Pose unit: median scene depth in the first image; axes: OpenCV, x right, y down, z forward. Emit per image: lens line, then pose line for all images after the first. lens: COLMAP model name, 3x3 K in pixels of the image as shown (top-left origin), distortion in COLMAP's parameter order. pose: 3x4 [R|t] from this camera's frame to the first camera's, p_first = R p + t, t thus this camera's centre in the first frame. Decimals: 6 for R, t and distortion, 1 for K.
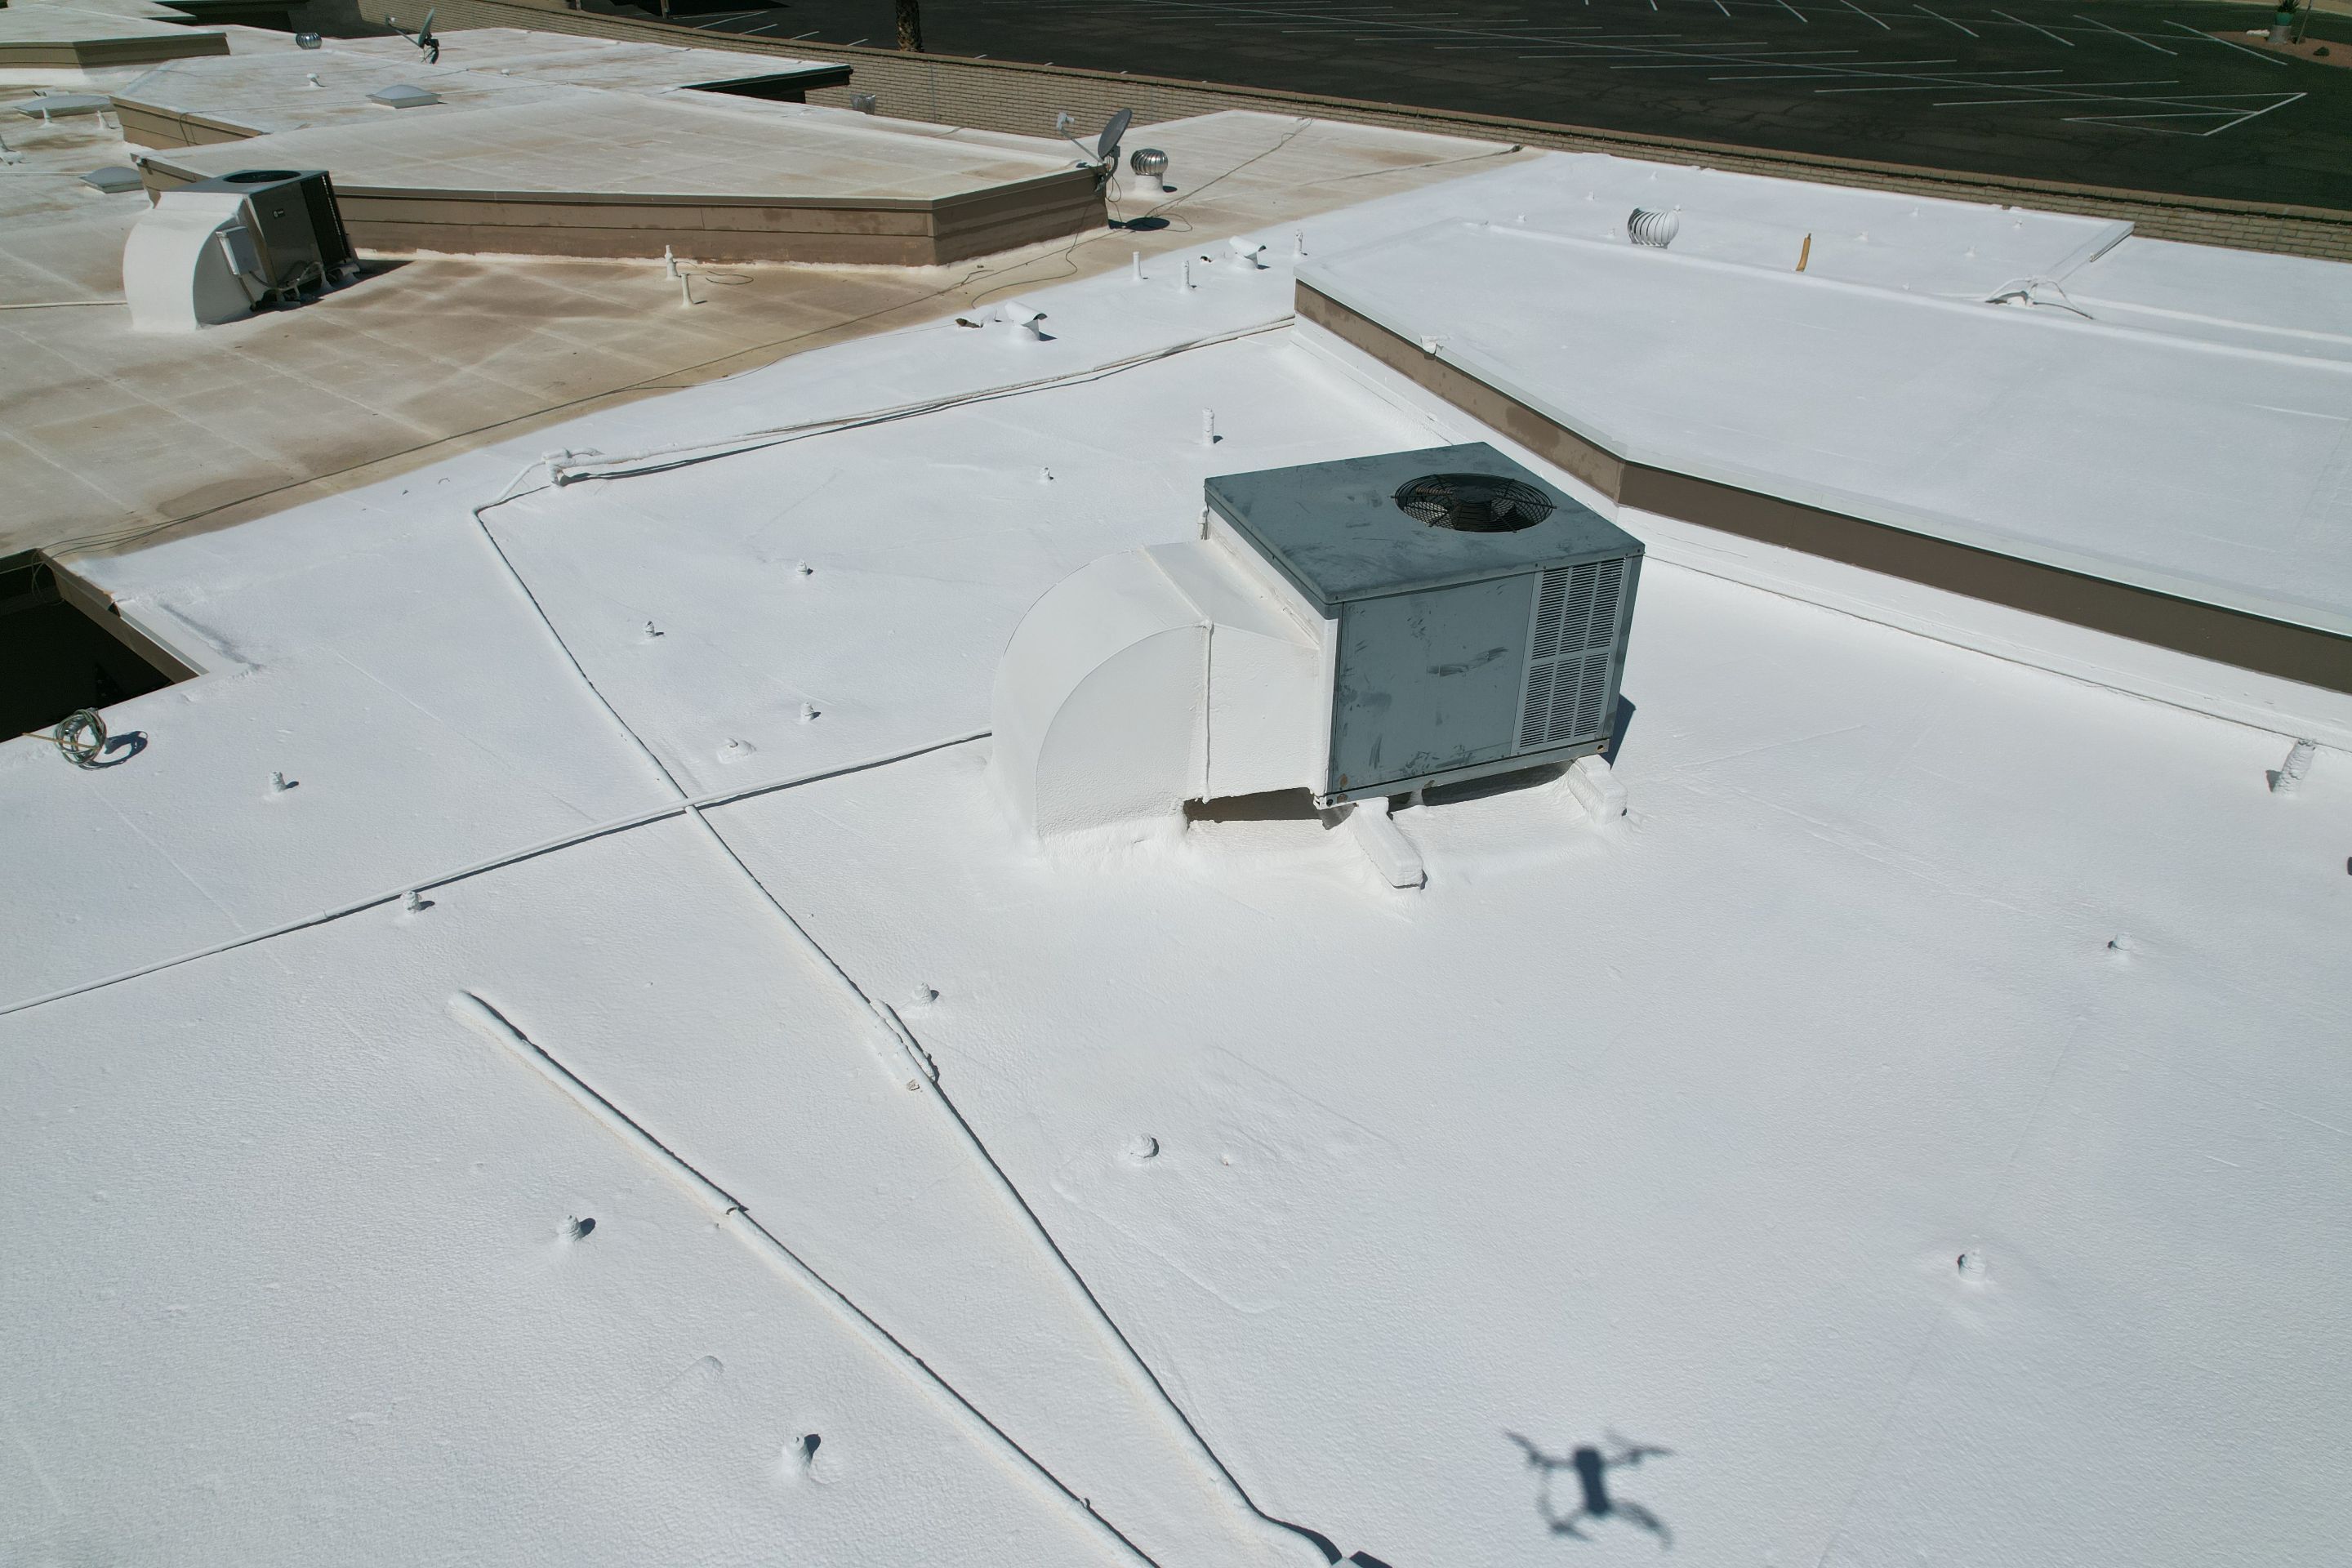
lens RADIAL K [[1499.3, 0, 1166.4], [0, 1499.3, 798.4], [0, 0, 1]] dist [-0.079155, 0.071760]
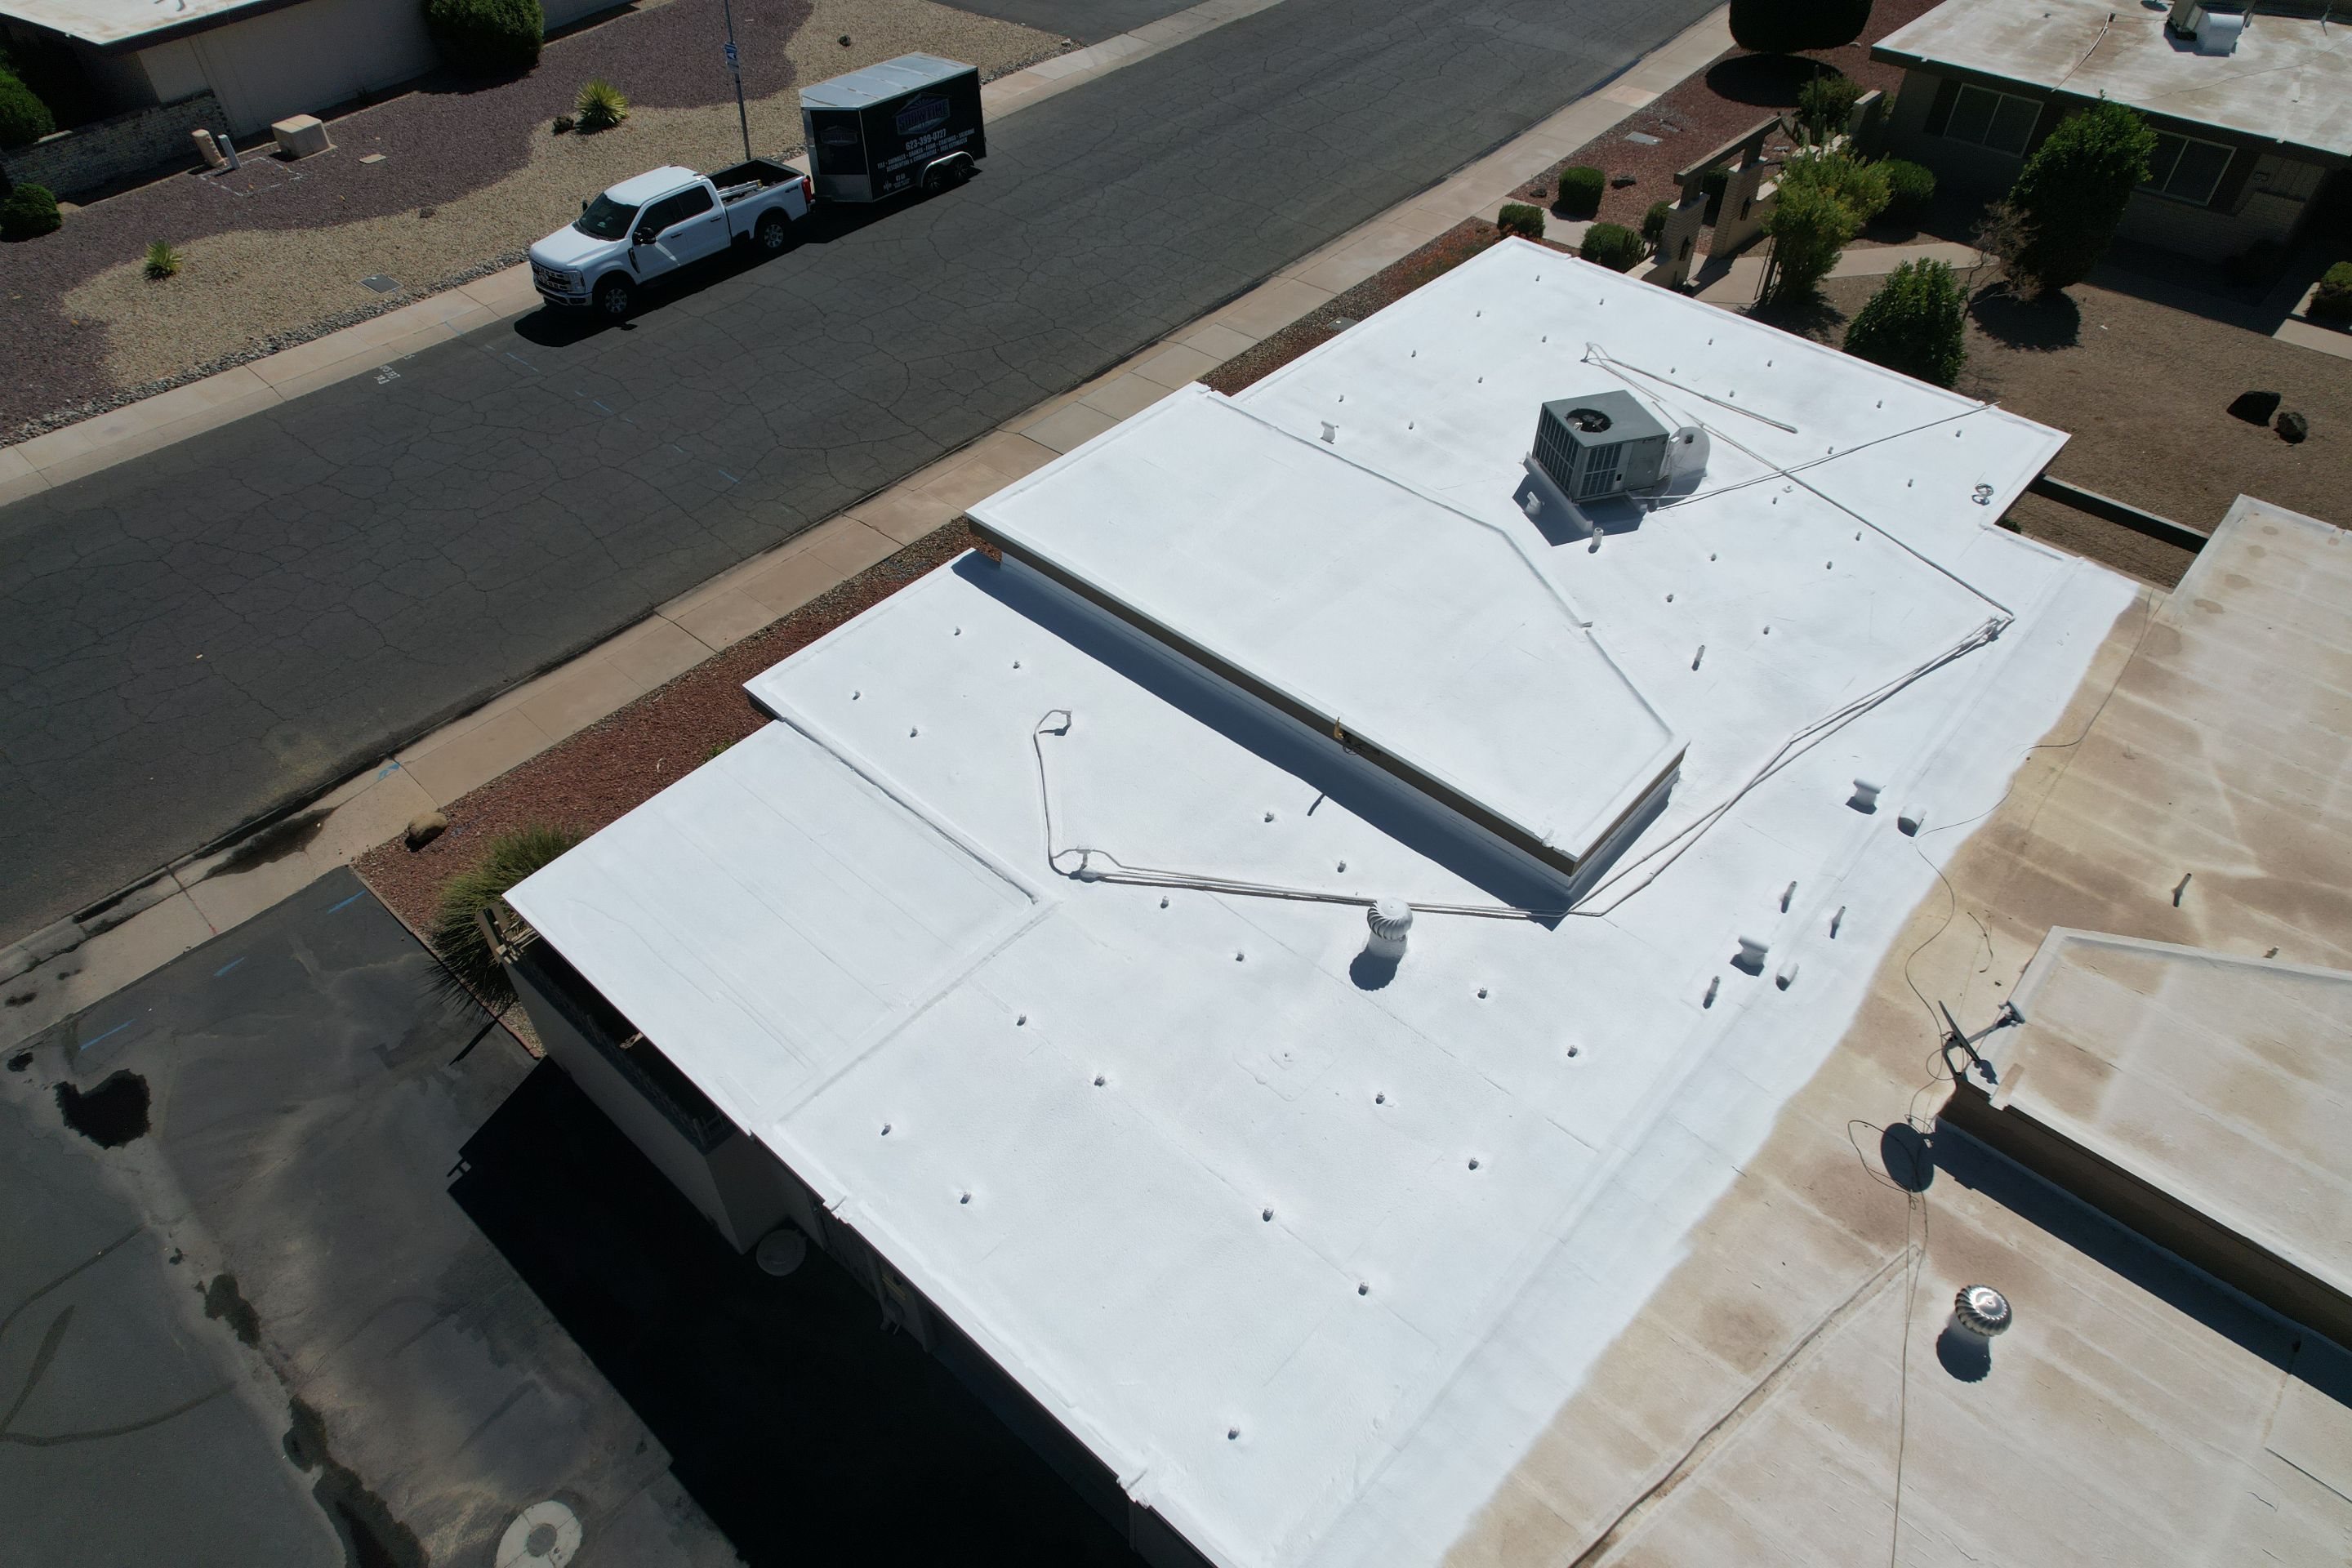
lens RADIAL K [[1499.3, 0, 1166.4], [0, 1499.3, 798.4], [0, 0, 1]] dist [-0.079155, 0.071760]
pose [[-0.999097, -0.033174, 0.026546, 0.572906], [0.018725, 0.217042, 0.975983, -1.815368], [-0.038139, 0.975598, -0.216225, 1.415120]]
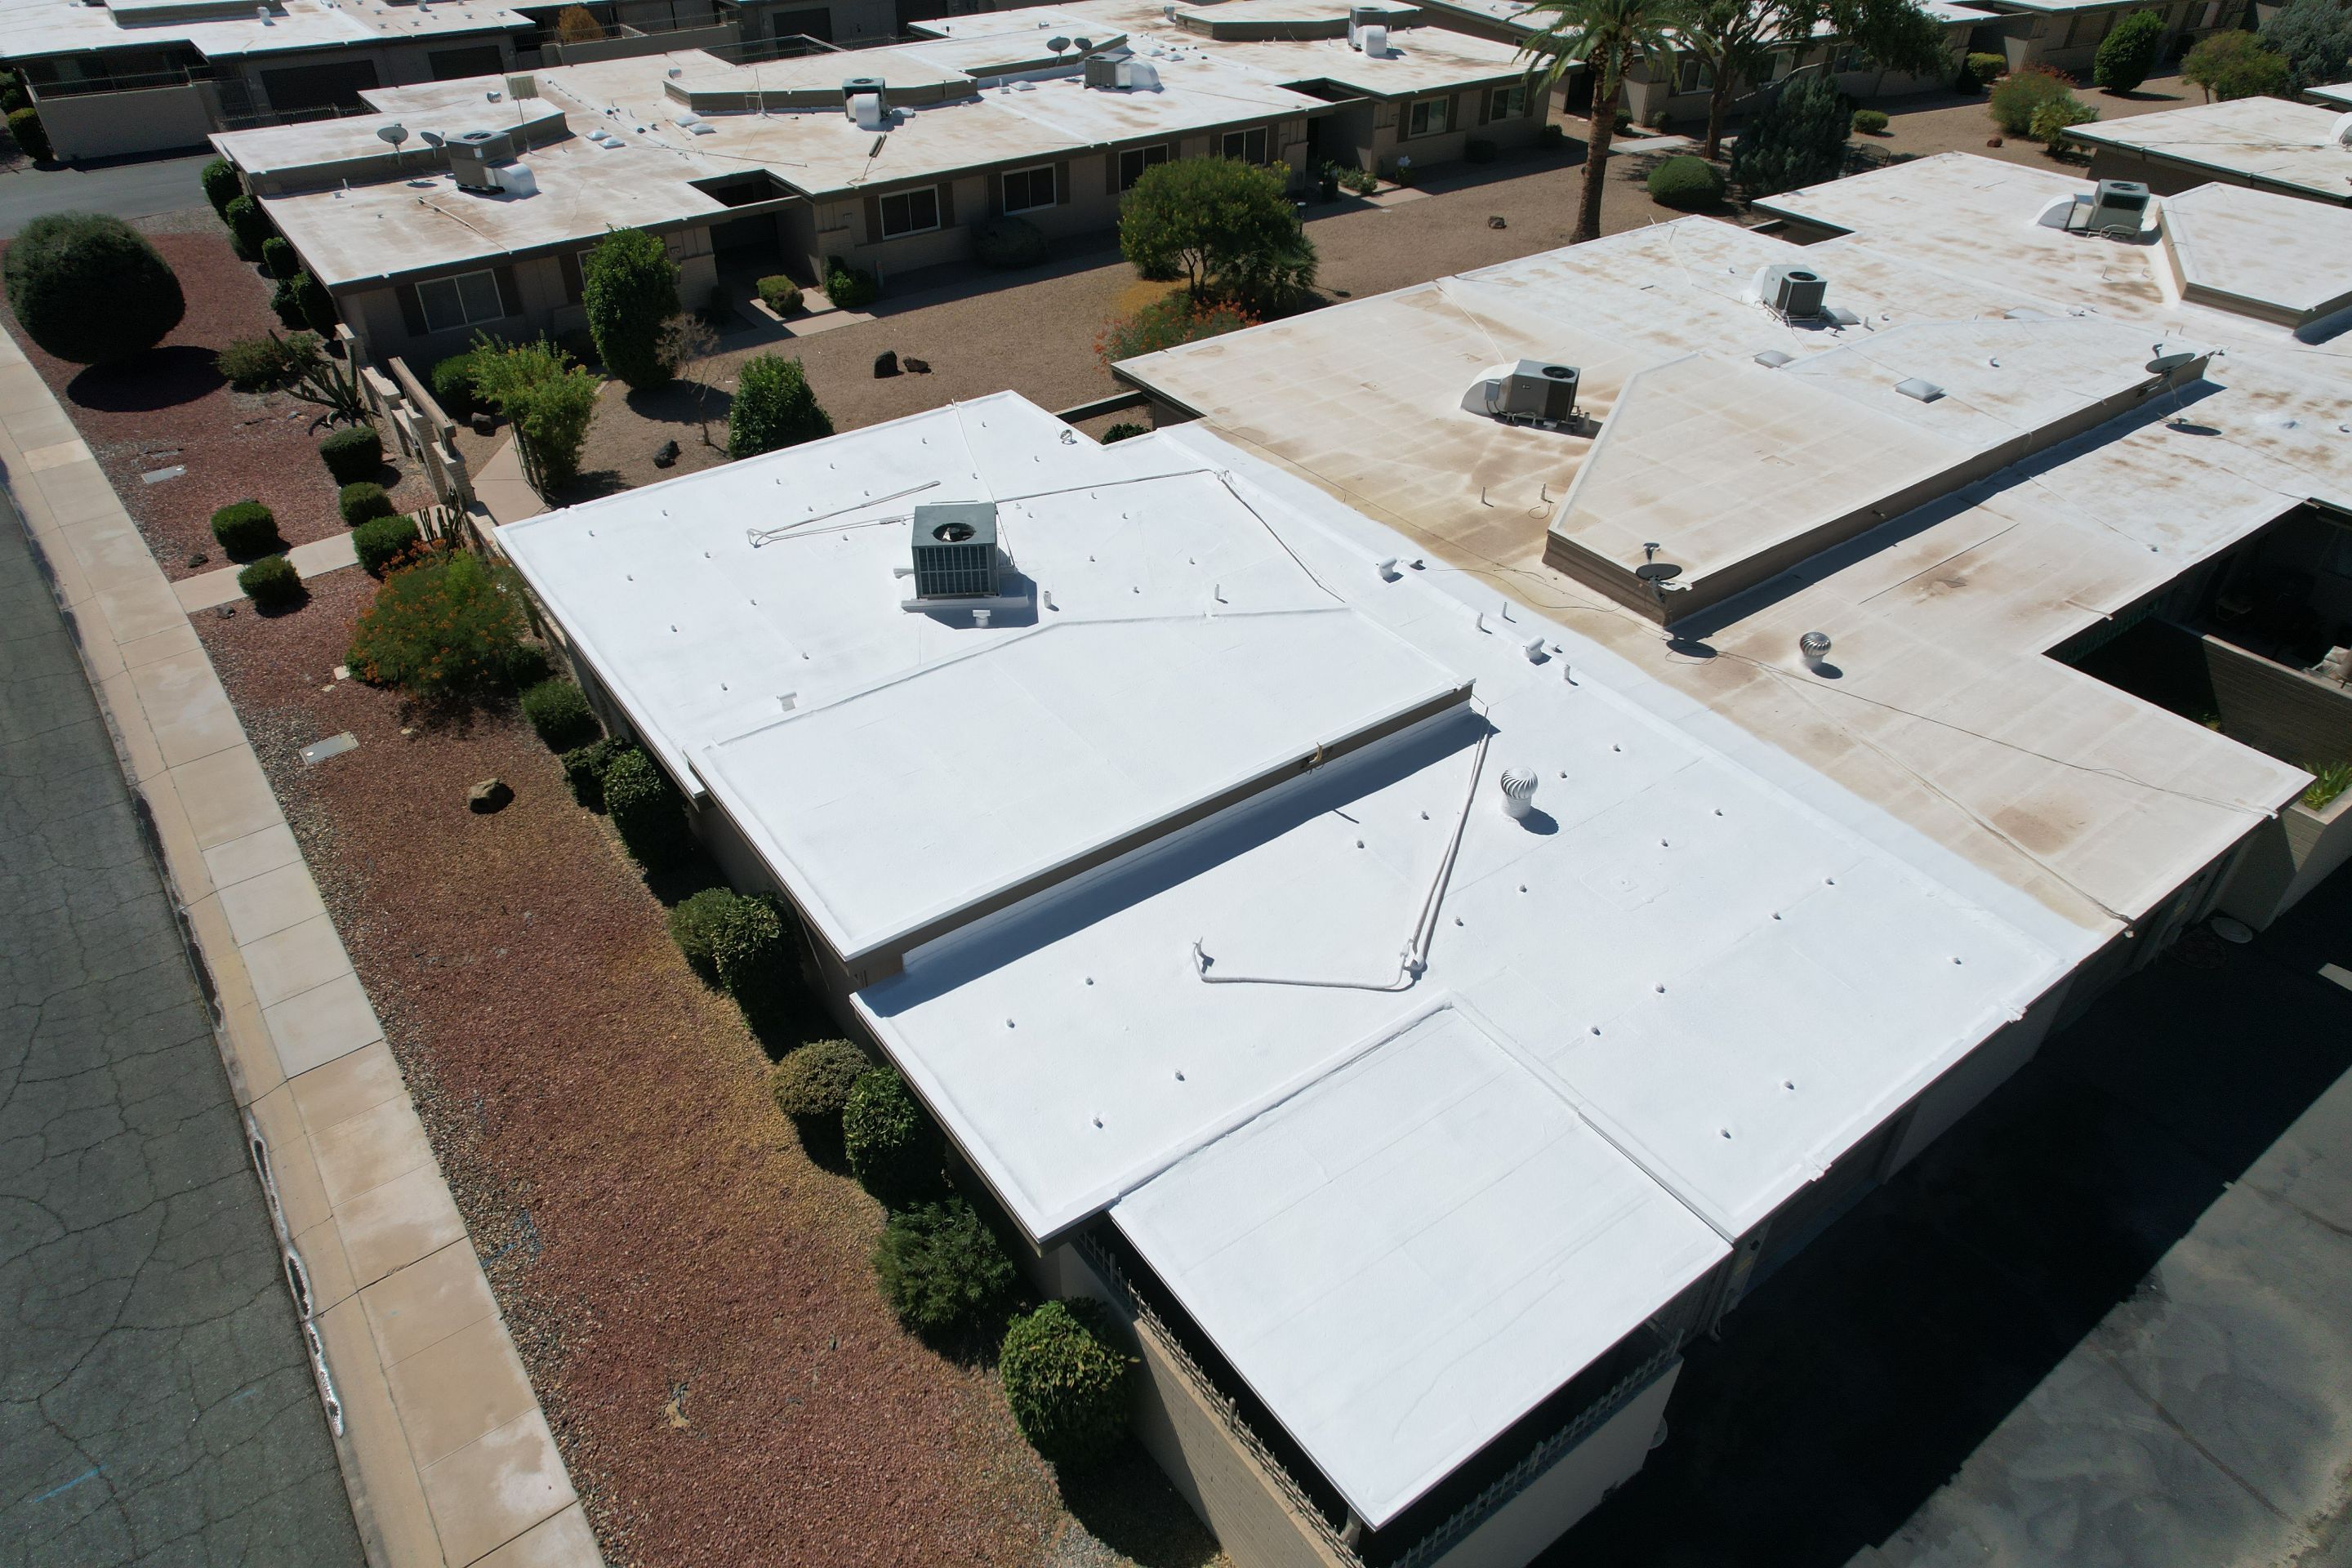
lens RADIAL K [[1499.3, 0, 1166.4], [0, 1499.3, 798.4], [0, 0, 1]] dist [-0.079155, 0.071760]
pose [[-0.249539, 0.586469, -0.770574, 1.787247], [-0.526976, 0.585359, 0.616158, -1.277897], [0.812420, 0.559830, 0.162985, 0.643152]]
